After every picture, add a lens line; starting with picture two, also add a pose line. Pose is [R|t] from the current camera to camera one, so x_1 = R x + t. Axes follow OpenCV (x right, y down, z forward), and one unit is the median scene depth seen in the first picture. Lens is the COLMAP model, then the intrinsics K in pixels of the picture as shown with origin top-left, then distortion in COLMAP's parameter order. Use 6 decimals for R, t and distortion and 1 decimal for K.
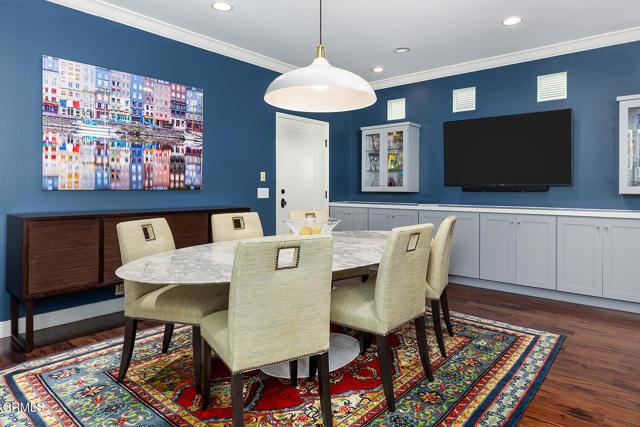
lens RADIAL K [[384.0, 0, 327.8], [0, 384.0, 187.7], [0, 0, 1]] dist [0.028897, 0.000483]
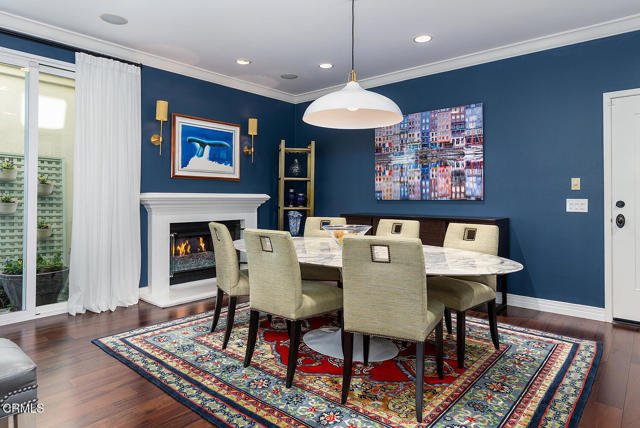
lens RADIAL K [[385.4, 0, 344.8], [0, 385.4, 196.3], [0, 0, 1]] dist [-0.002770, 0.001163]
pose [[0.038190, -0.007358, -0.999243, 0.762351], [-0.003579, 0.999965, -0.007500, 0.003892], [0.999264, 0.003862, 0.038163, 0.659212]]
